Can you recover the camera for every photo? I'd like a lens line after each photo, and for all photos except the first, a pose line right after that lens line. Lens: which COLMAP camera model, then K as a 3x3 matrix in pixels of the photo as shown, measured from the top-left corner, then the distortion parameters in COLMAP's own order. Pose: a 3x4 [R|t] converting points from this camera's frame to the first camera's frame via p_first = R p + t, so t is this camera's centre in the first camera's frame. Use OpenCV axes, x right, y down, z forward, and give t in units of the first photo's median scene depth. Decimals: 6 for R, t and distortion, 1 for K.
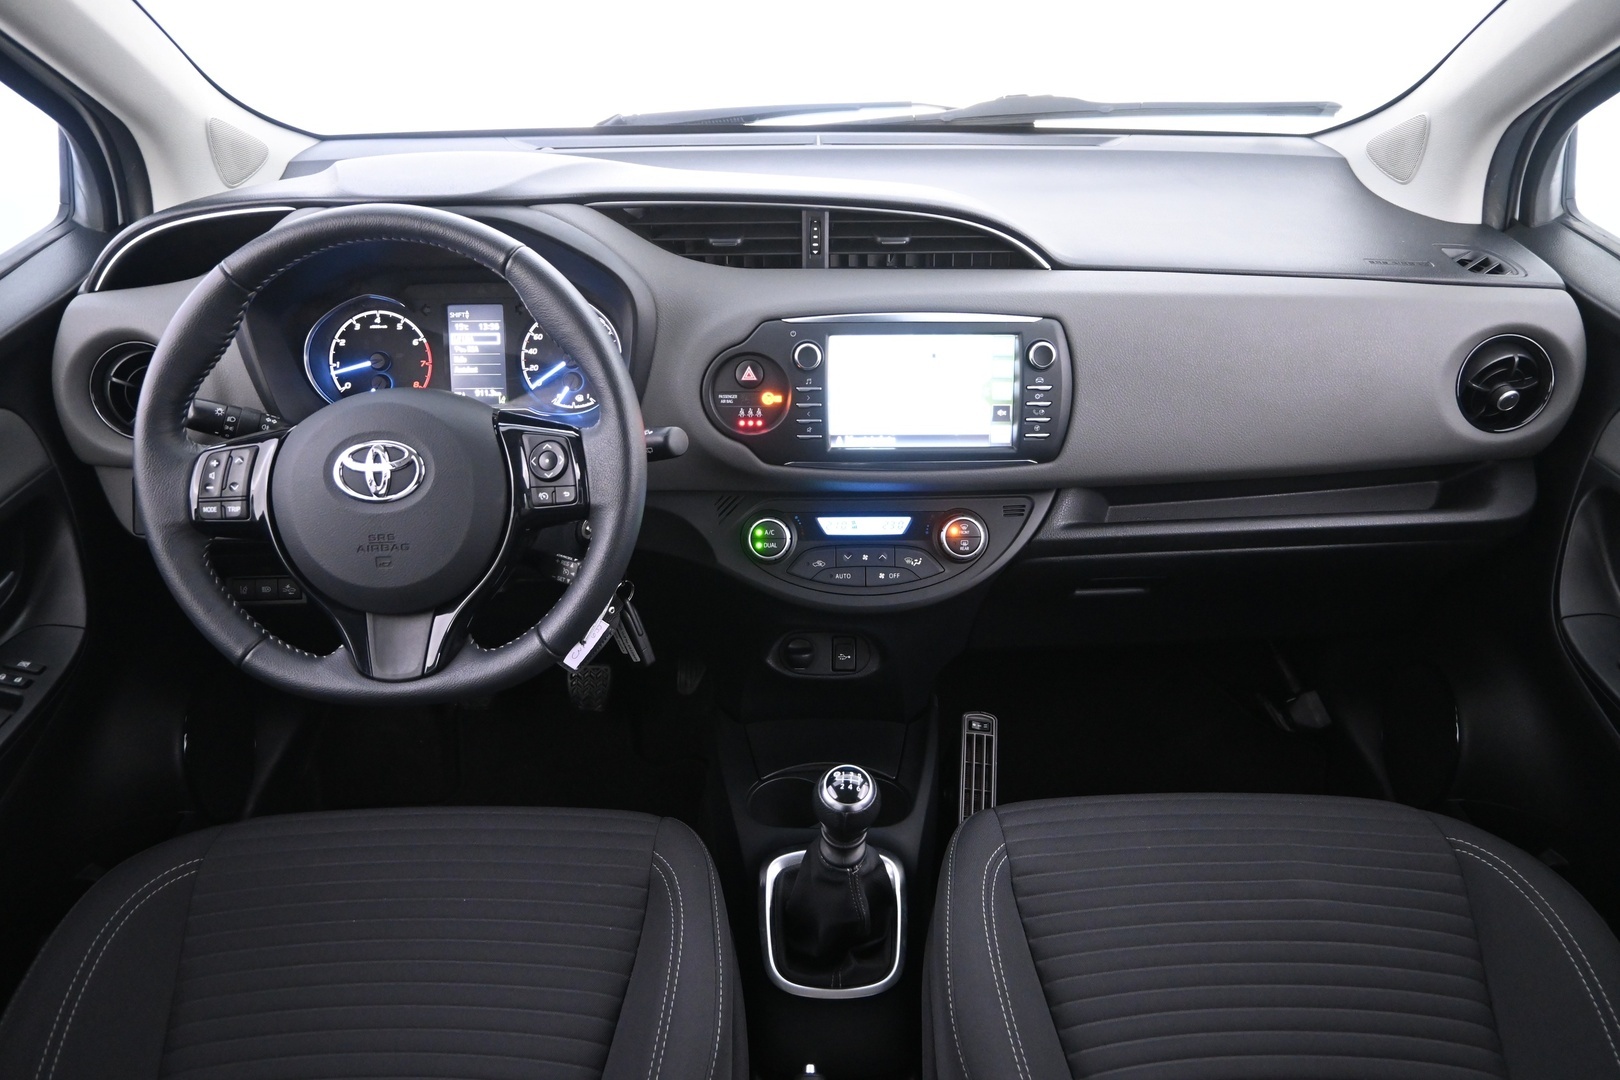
lens RADIAL K [[1132.2, 0, 808.5], [0, 1132.2, 536.2], [0, 0, 1]] dist [0.003994, 0.000849]
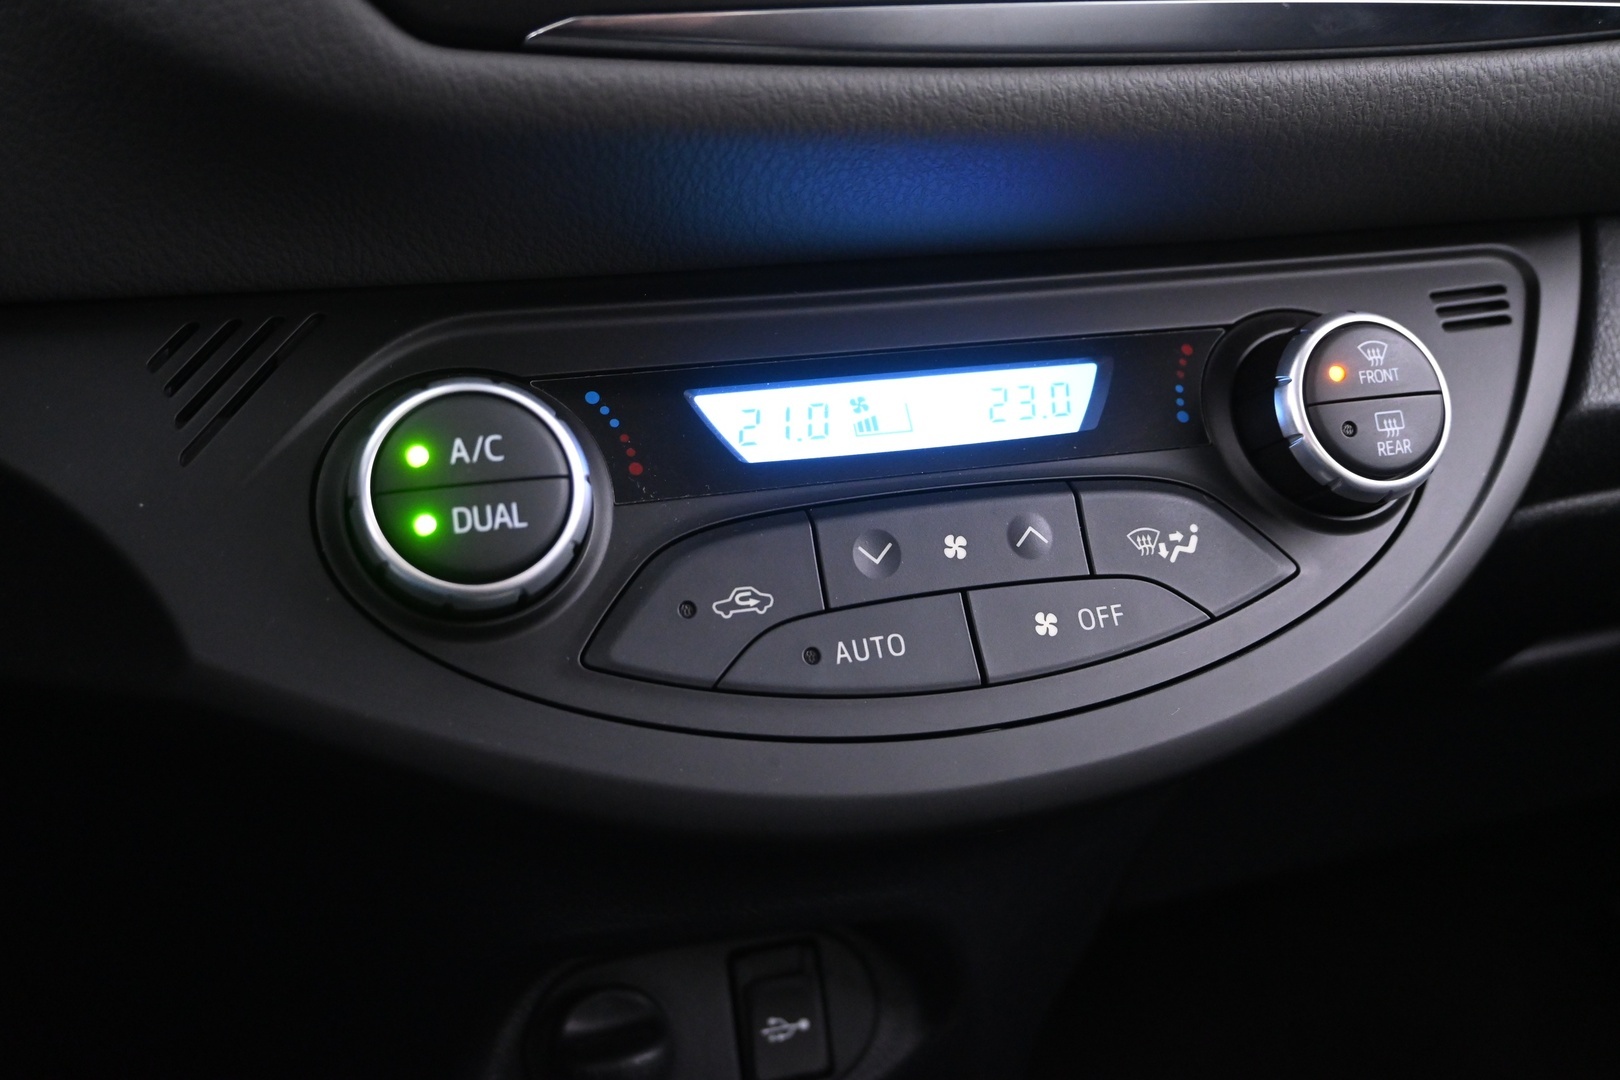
lens RADIAL K [[1462.5, 0, 805.2], [0, 1462.5, 539.4], [0, 0, 1]] dist [-0.005427, -0.006226]
pose [[0.956052, -0.098240, 0.276247, -0.052385], [0.139882, 0.980883, -0.135285, 0.052306], [-0.257676, 0.167982, 0.951517, 0.794195]]
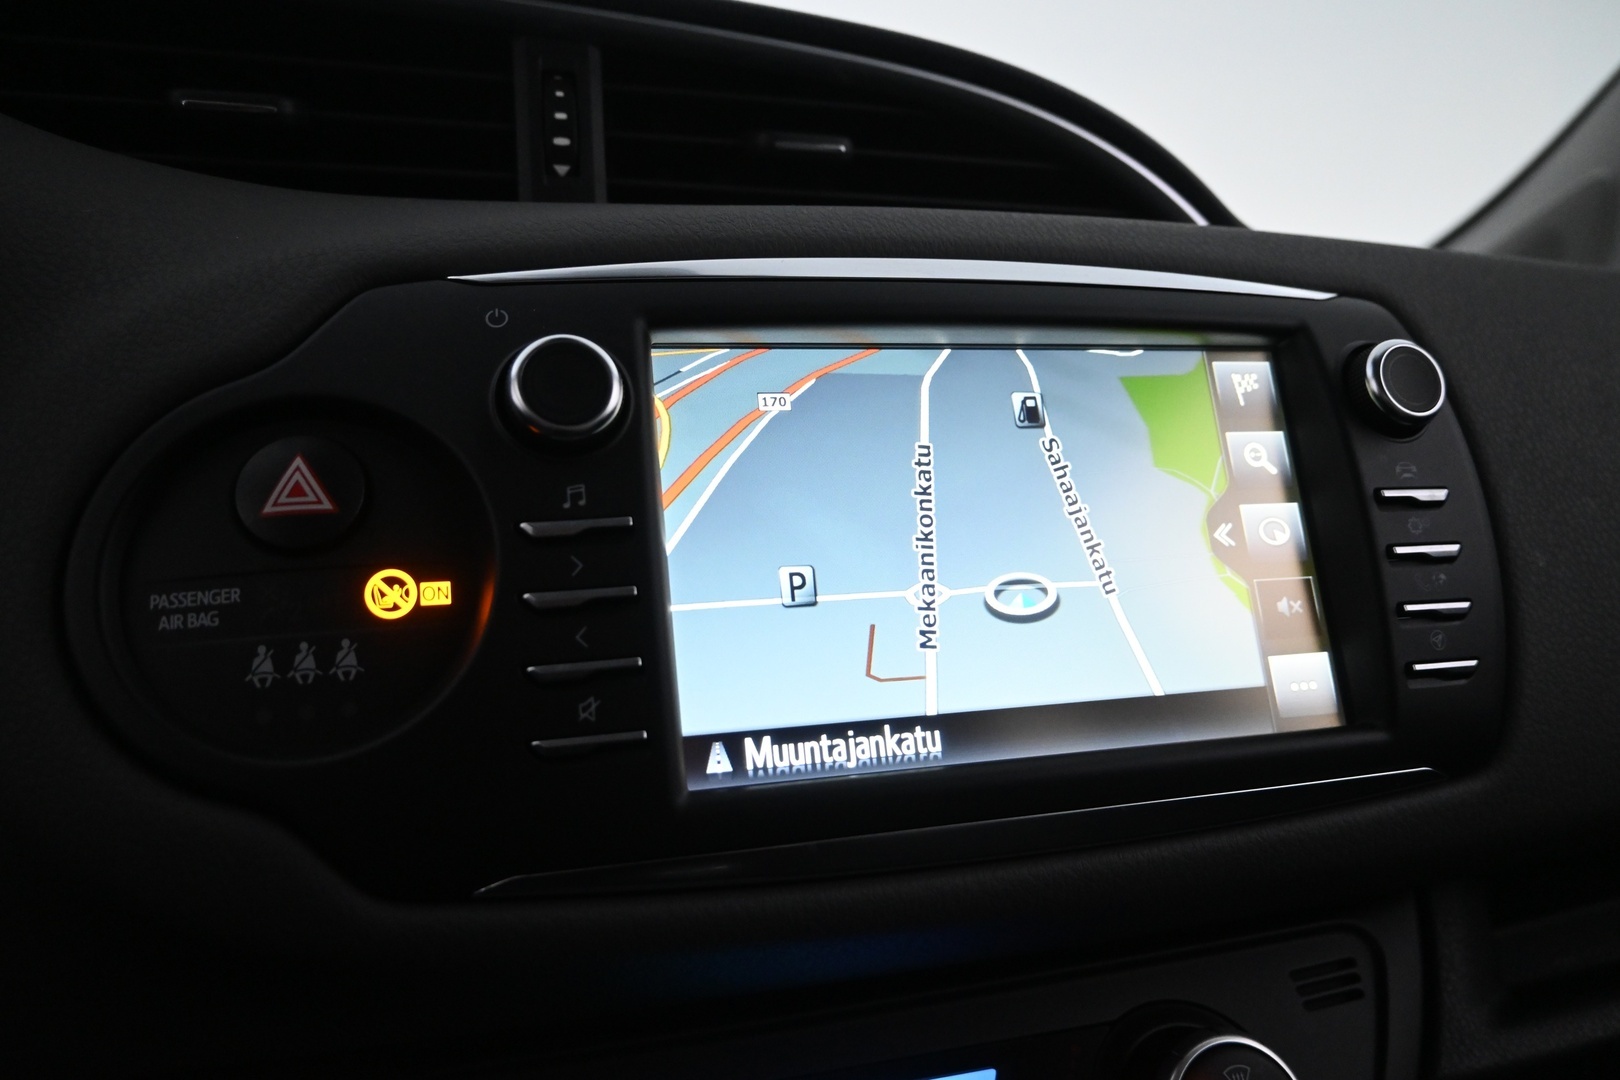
lens RADIAL K [[1148.5, 0, 809.1], [0, 1148.5, 537.6], [0, 0, 1]] dist [-0.012289, 0.004331]
pose [[0.962567, -0.035349, 0.268728, -0.016601], [0.145891, 0.903152, -0.403773, -0.028520], [-0.228429, 0.427863, 0.874502, 0.781789]]
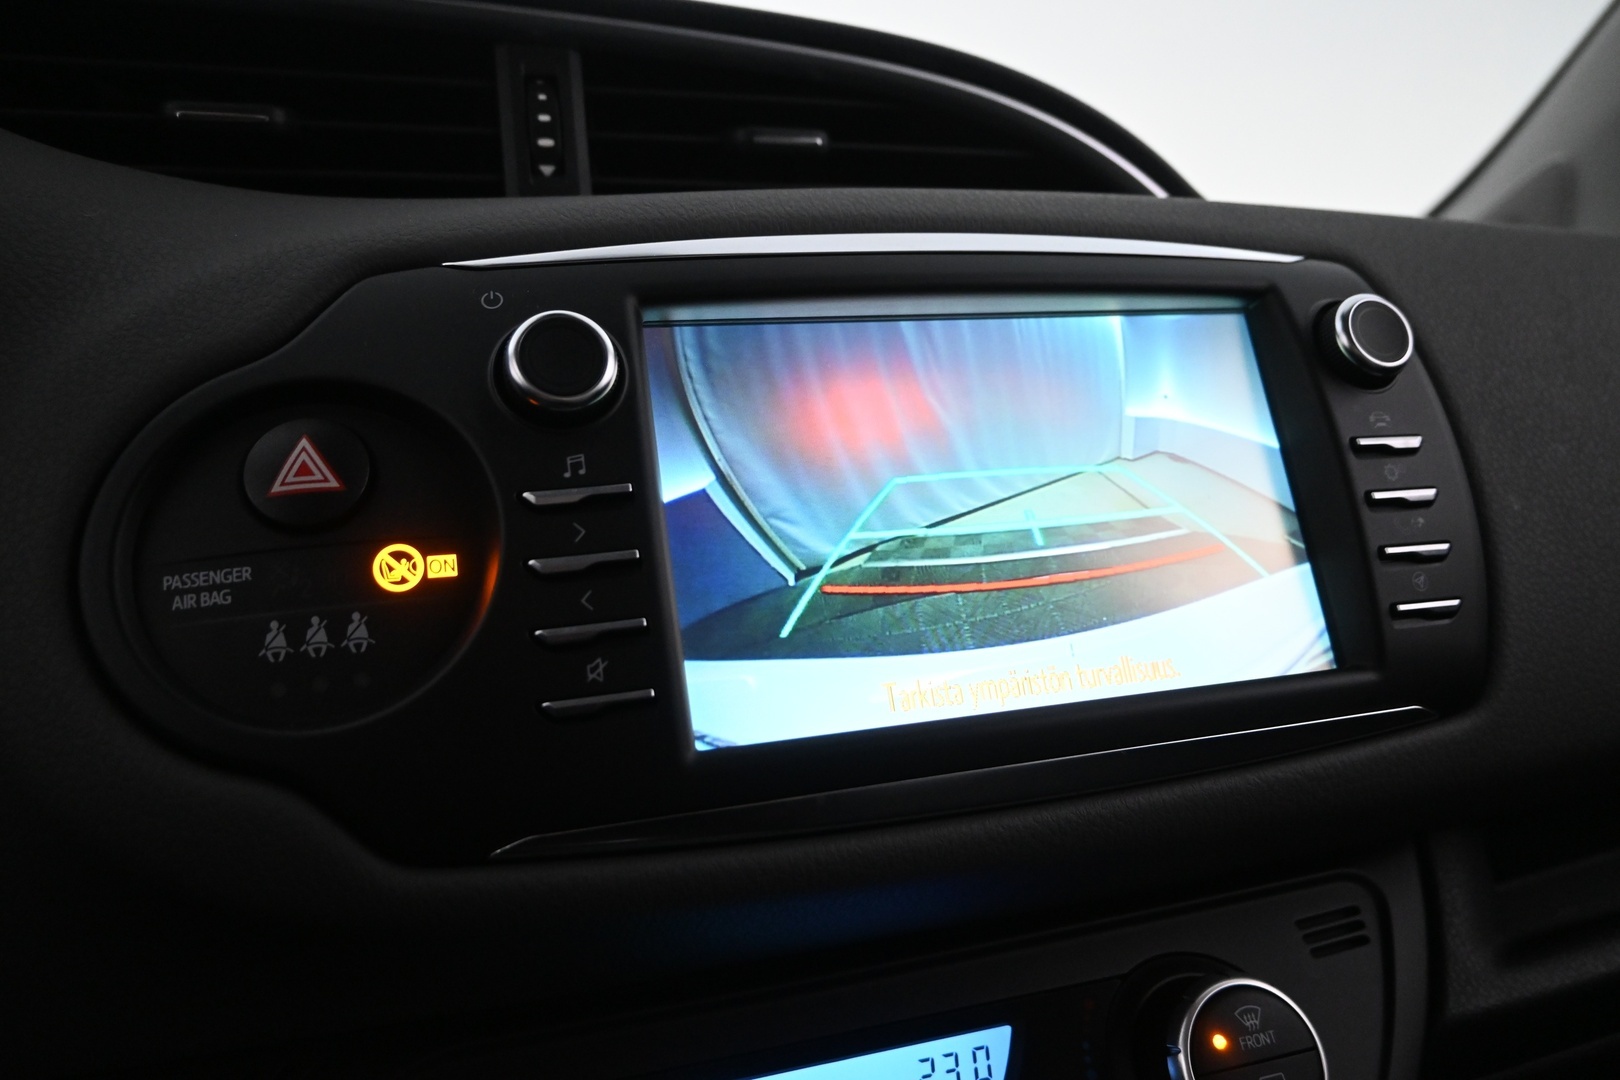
lens RADIAL K [[1148.5, 0, 809.1], [0, 1148.5, 535.5], [0, 0, 1]] dist [-0.012289, 0.004331]
pose [[0.957716, -0.068558, 0.279428, -0.020501], [0.188538, 0.883160, -0.429513, -0.012518], [-0.217333, 0.464034, 0.858743, 0.783378]]
